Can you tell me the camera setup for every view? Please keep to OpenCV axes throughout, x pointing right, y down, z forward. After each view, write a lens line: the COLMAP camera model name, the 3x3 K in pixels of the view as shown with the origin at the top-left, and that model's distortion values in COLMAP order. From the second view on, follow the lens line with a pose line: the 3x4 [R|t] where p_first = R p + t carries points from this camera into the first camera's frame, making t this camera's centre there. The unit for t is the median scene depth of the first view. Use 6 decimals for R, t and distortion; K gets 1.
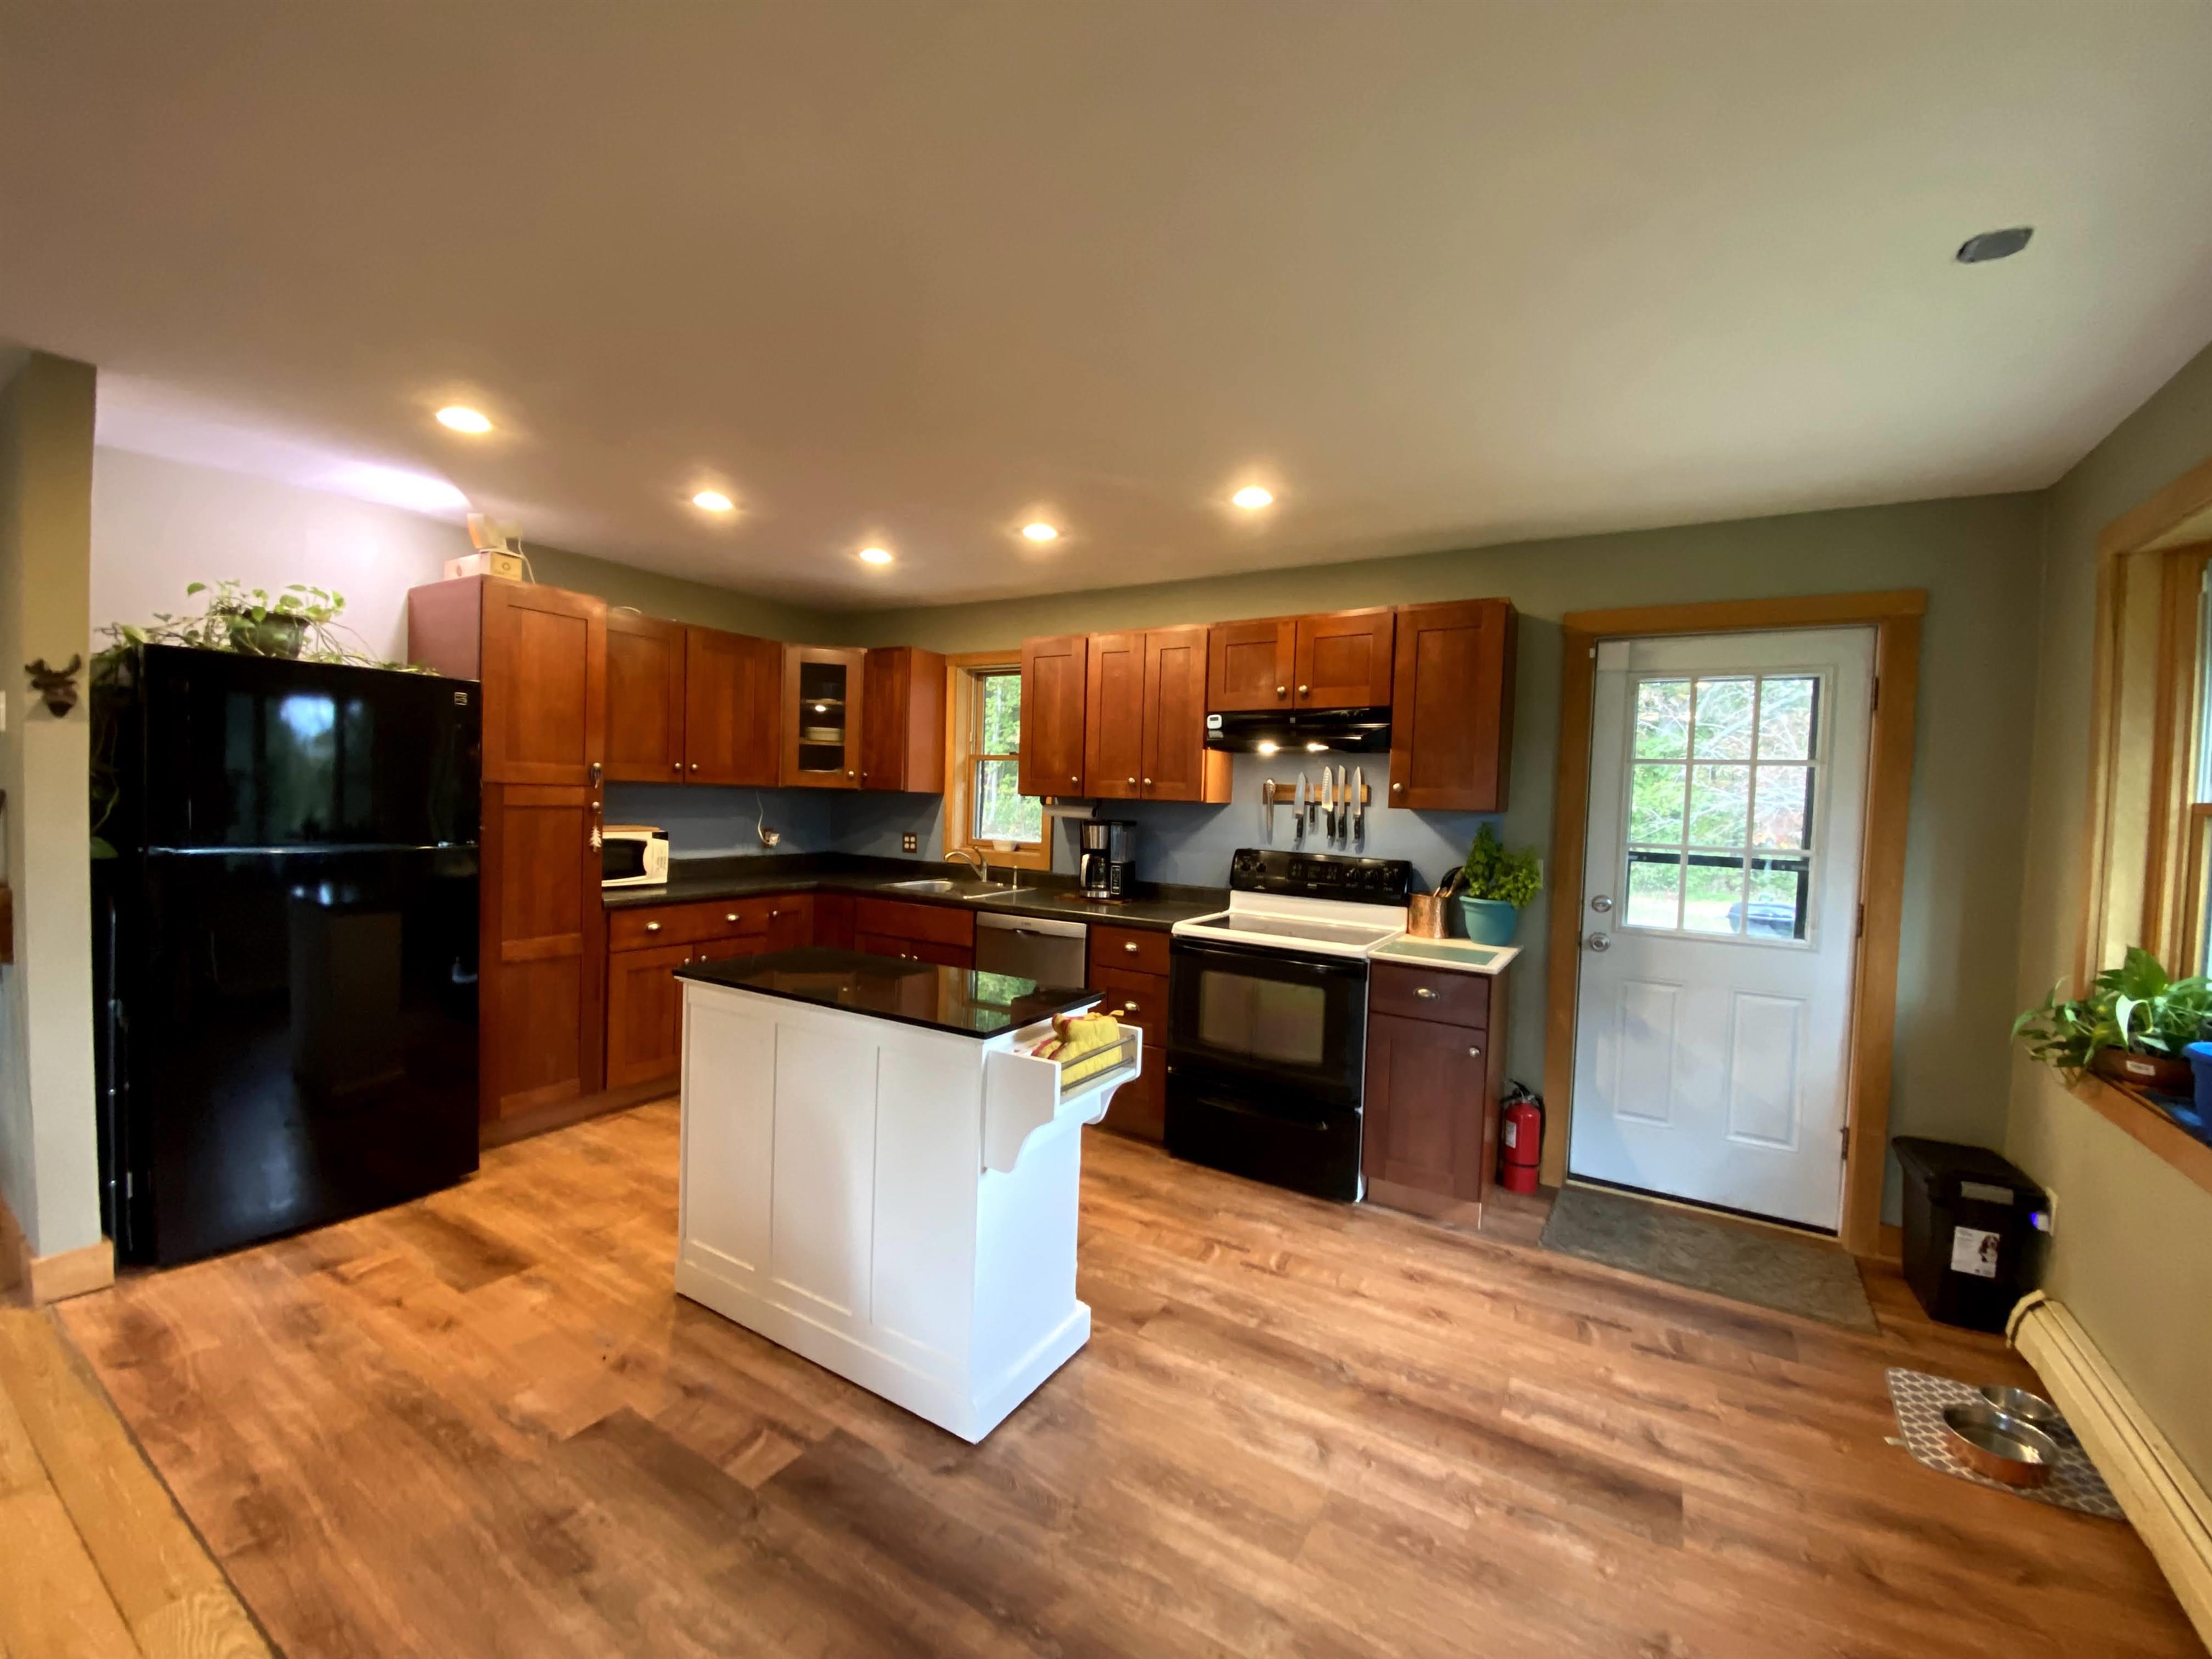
lens RADIAL K [[907.0, 0, 1114.8], [0, 907.0, 820.4], [0, 0, 1]] dist [0.086919, -0.054314]
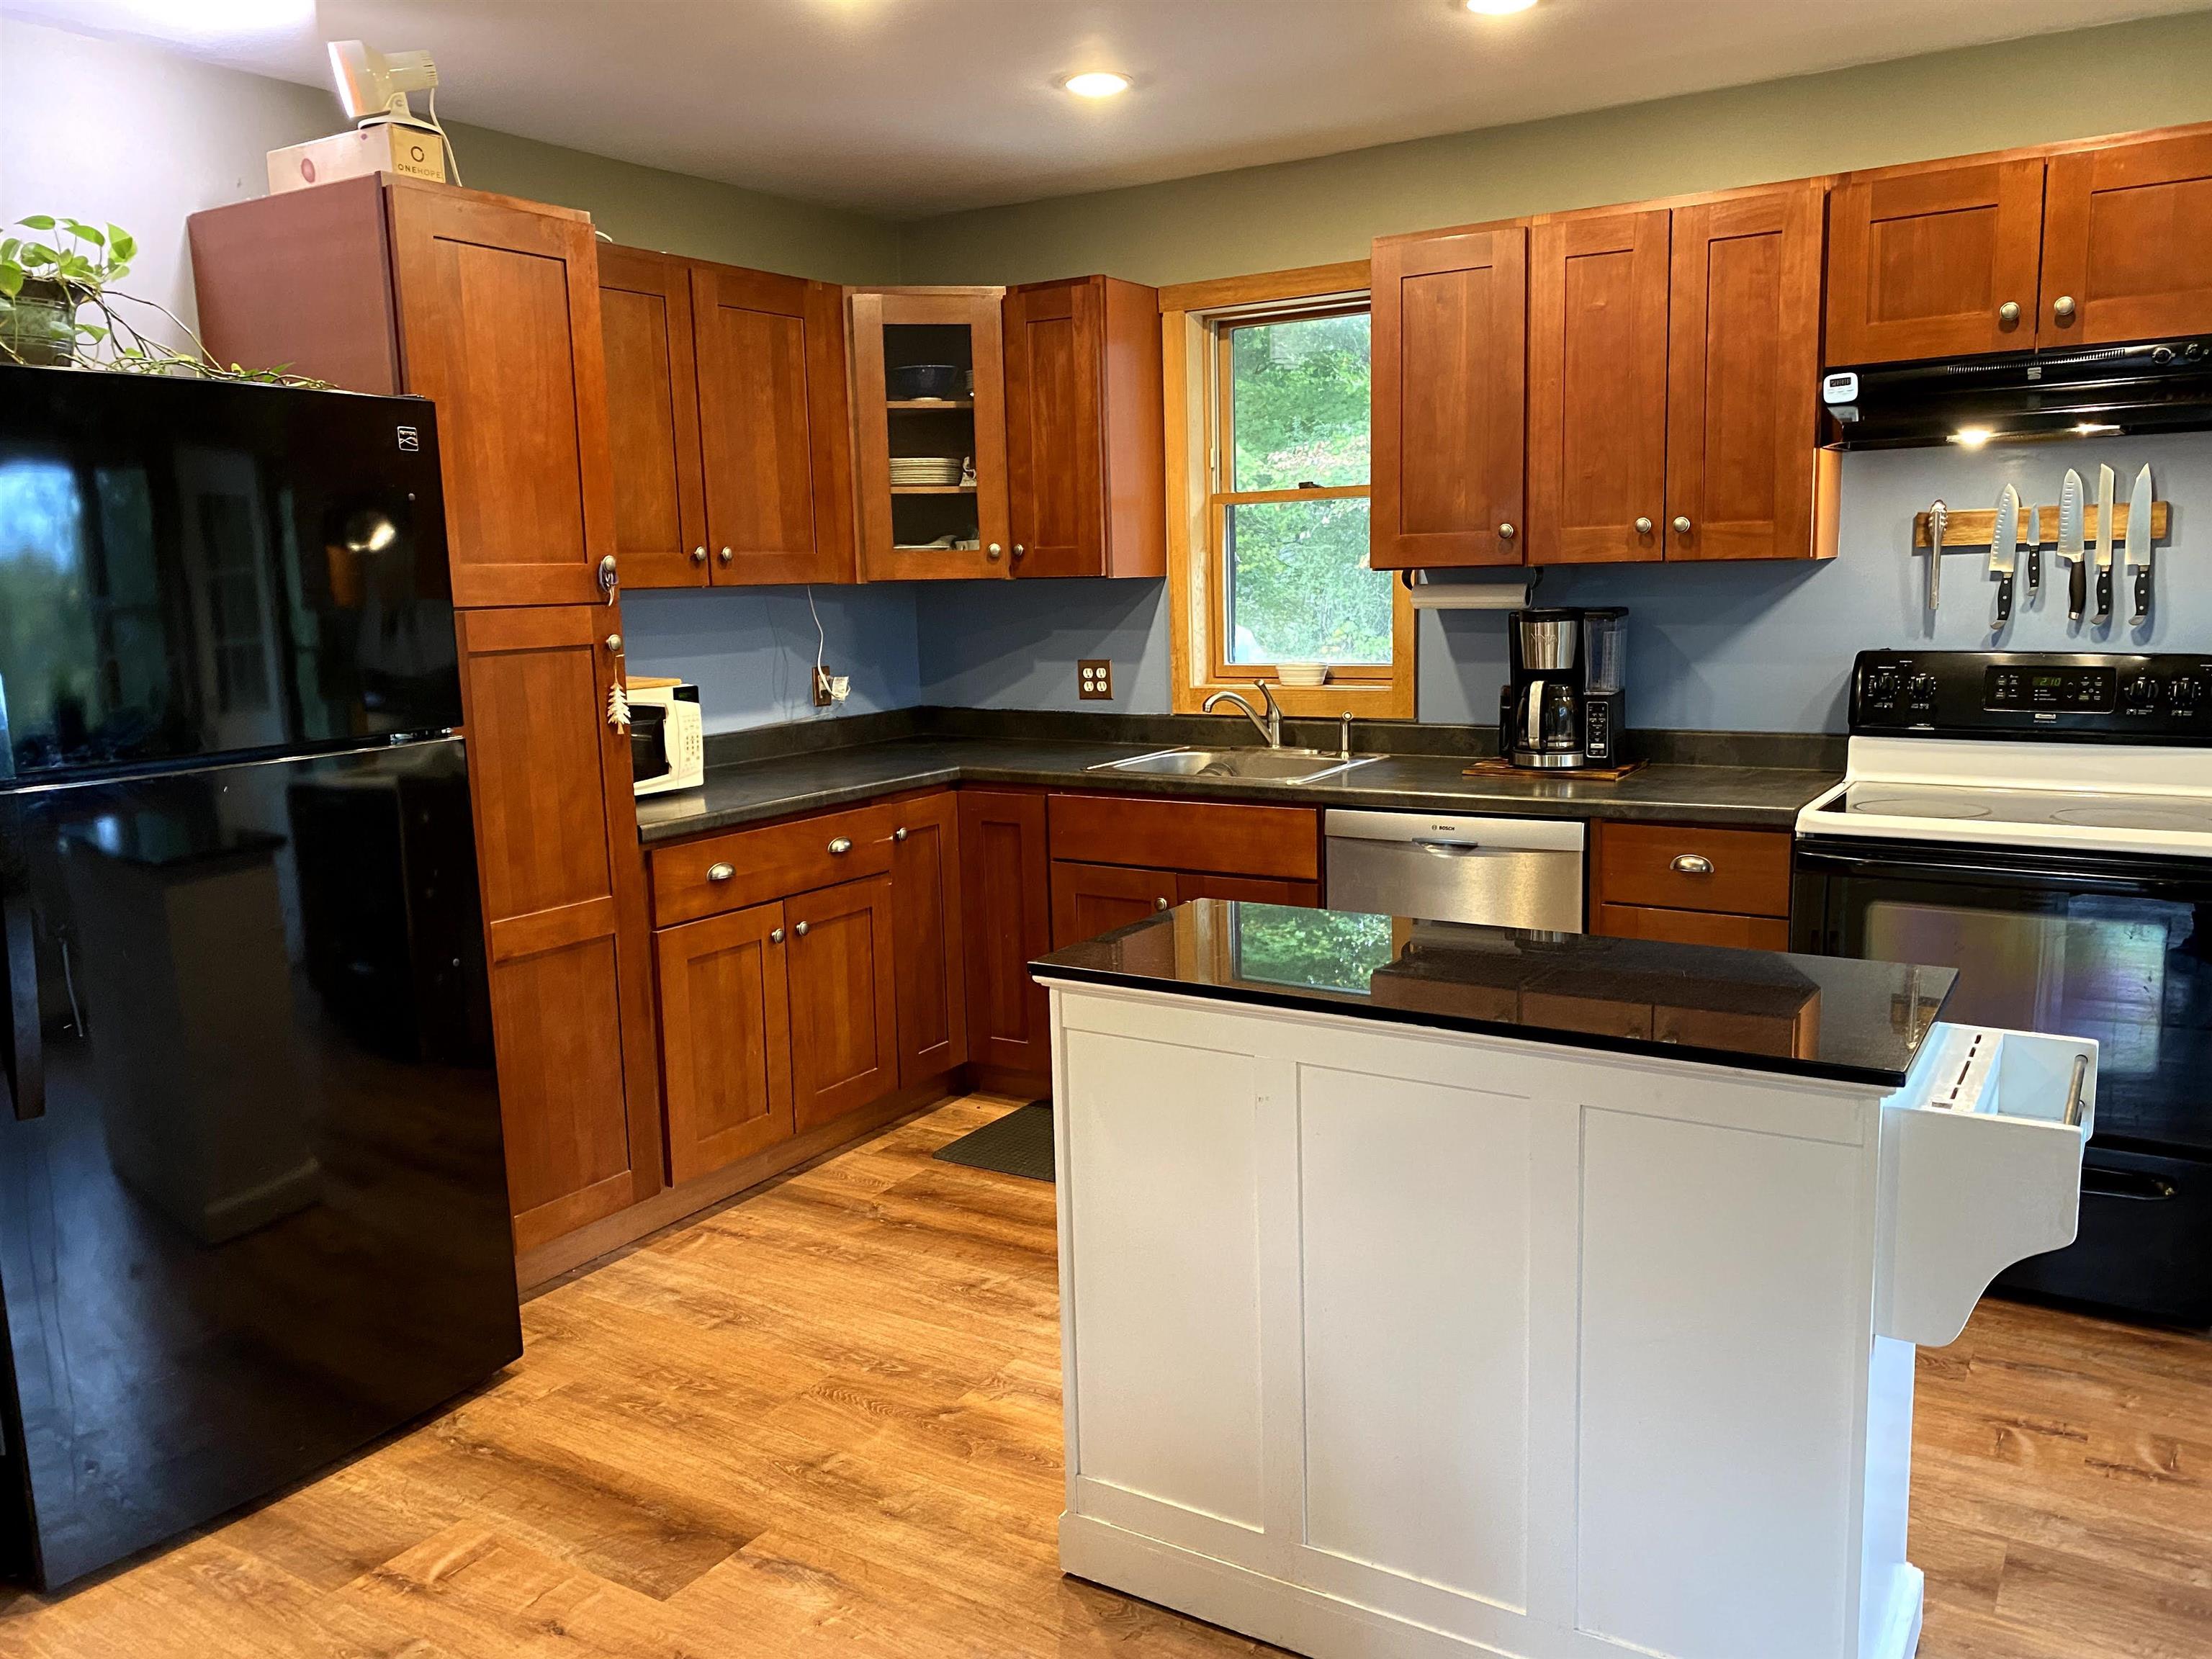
lens RADIAL K [[1706.9, 0, 1155.8], [0, 1706.9, 820.0], [0, 0, 1]] dist [0.096272, -0.126149]
pose [[0.998240, -0.059131, -0.004534, -0.253527], [0.059243, 0.990803, 0.121654, -0.014939], [-0.002701, -0.121708, 0.992562, 0.064168]]
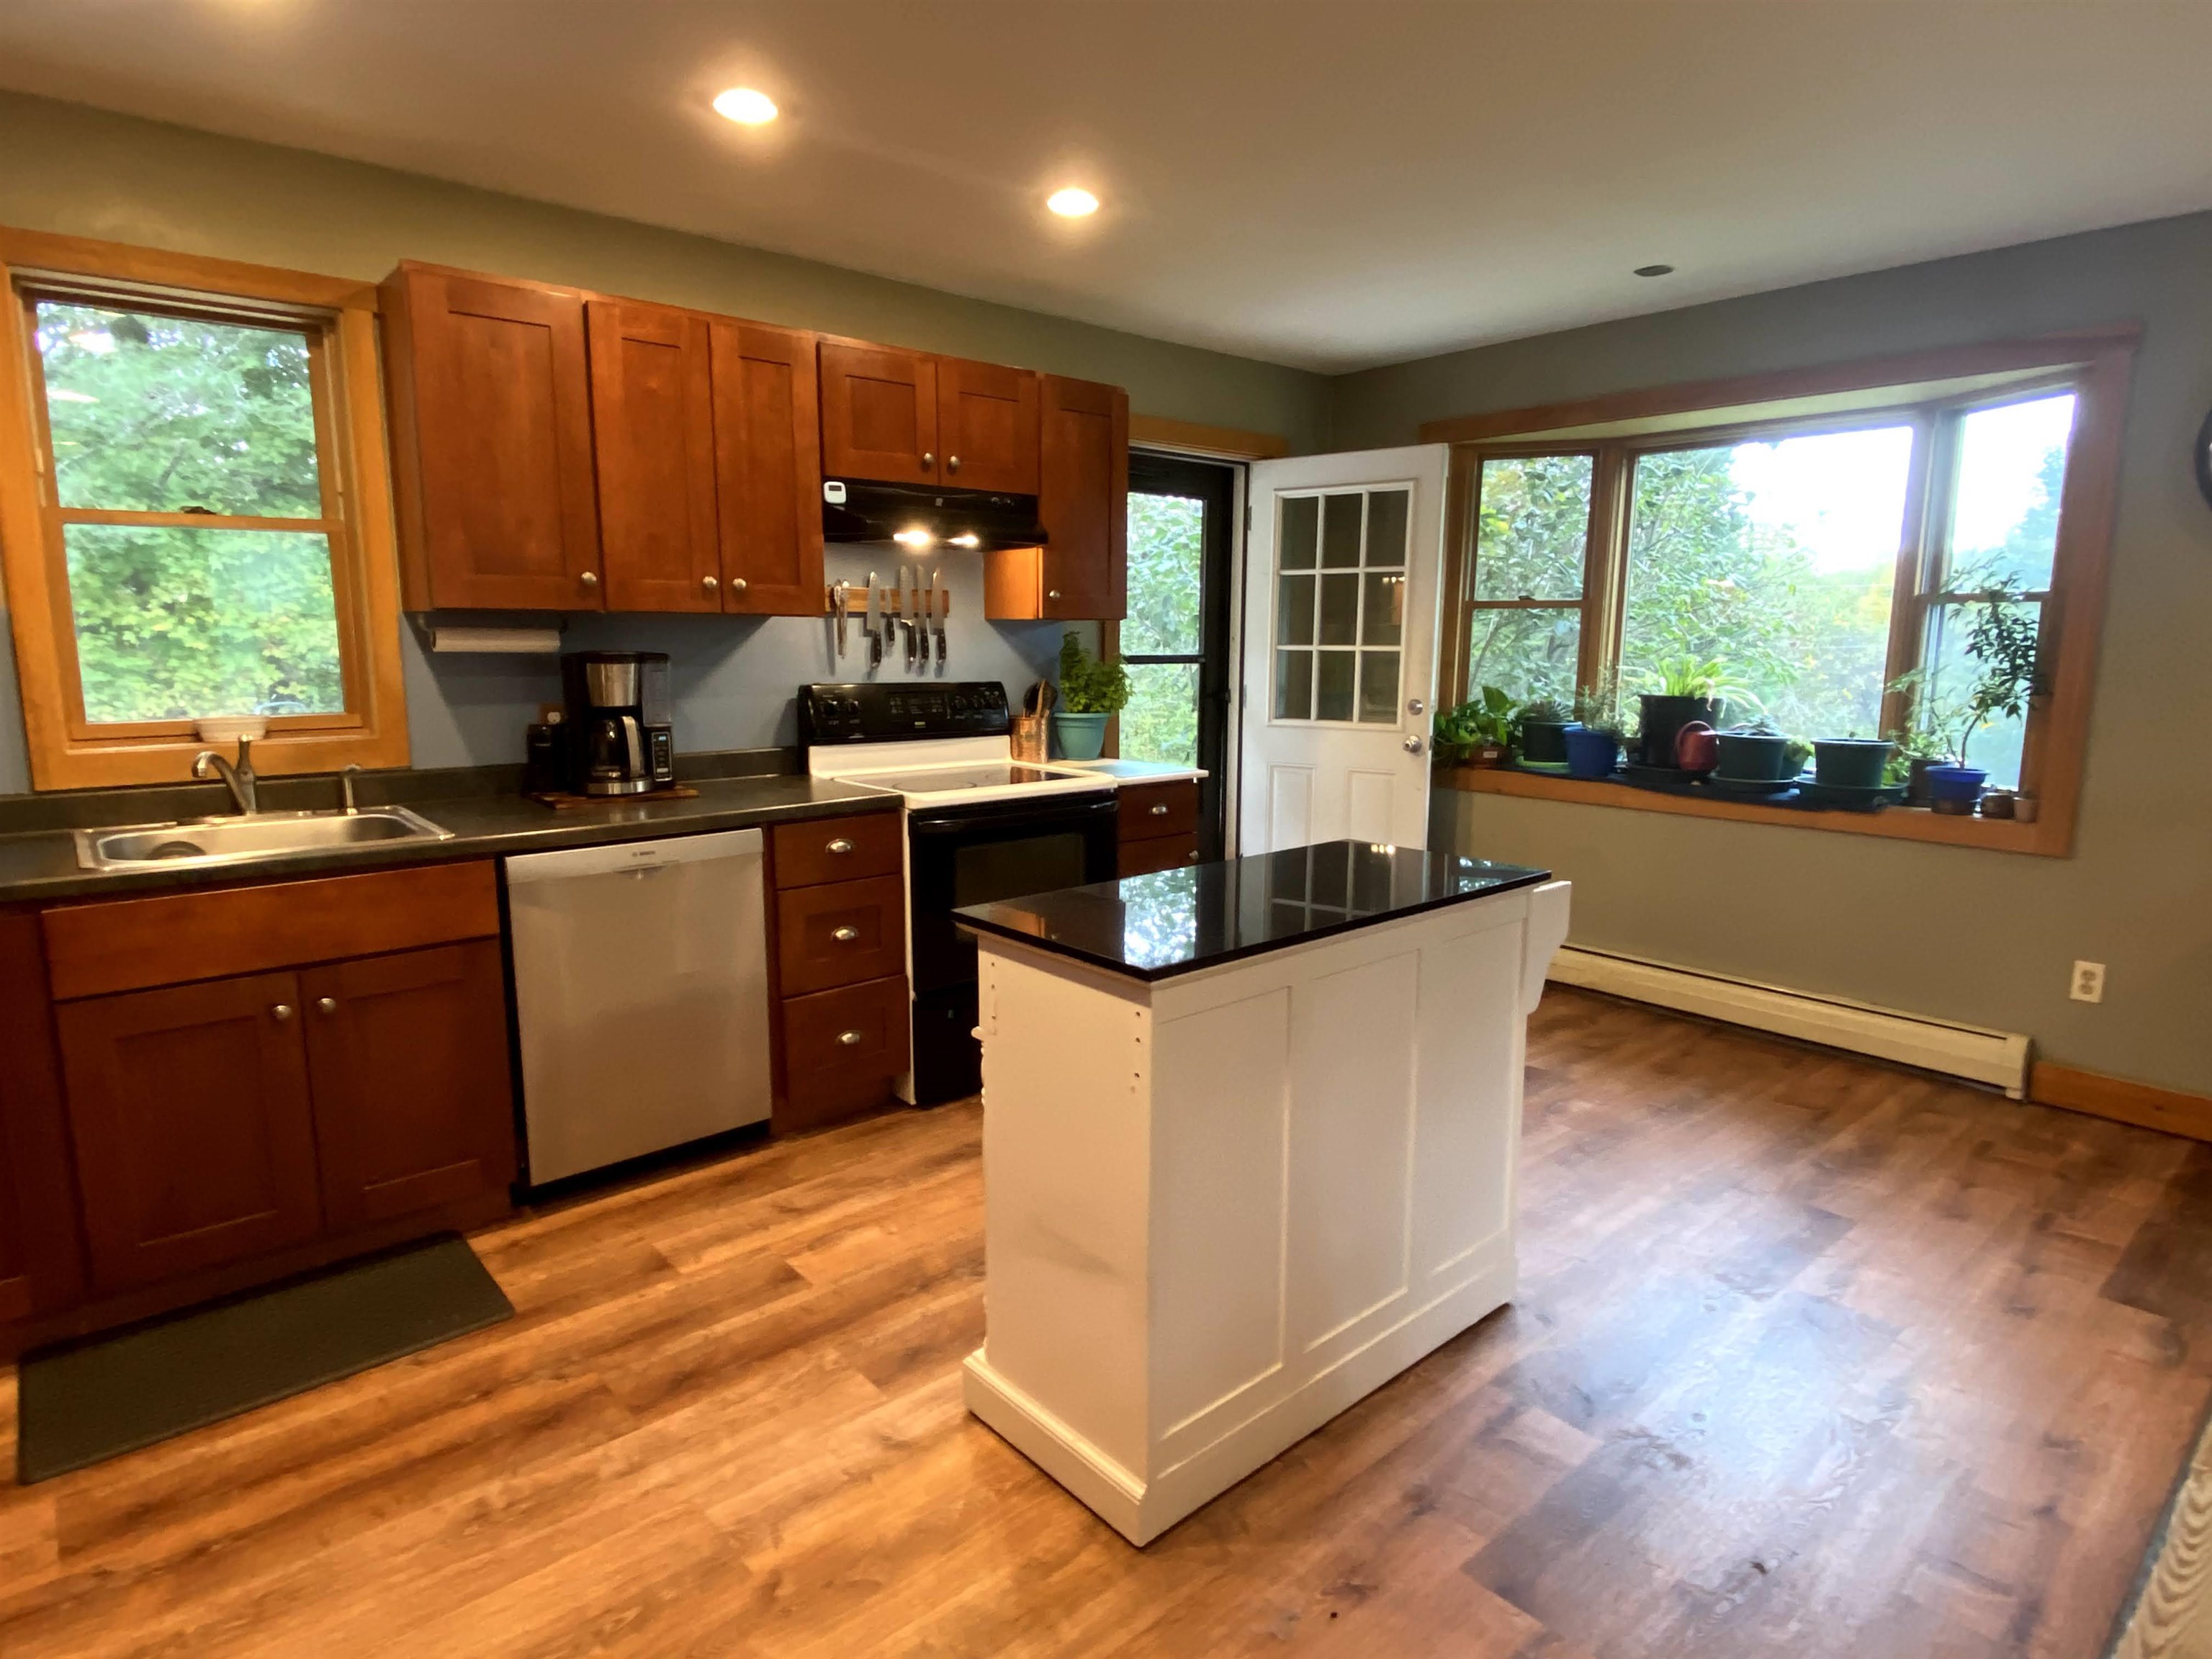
lens RADIAL K [[1222.0, 0, 1105.5], [0, 1222.0, 821.6], [0, 0, 1]] dist [0.033188, -0.023244]
pose [[0.293217, -0.182531, 0.938460, -0.694834], [0.029426, 0.982863, 0.181974, -0.029106], [-0.955593, -0.025743, 0.293563, 0.529029]]
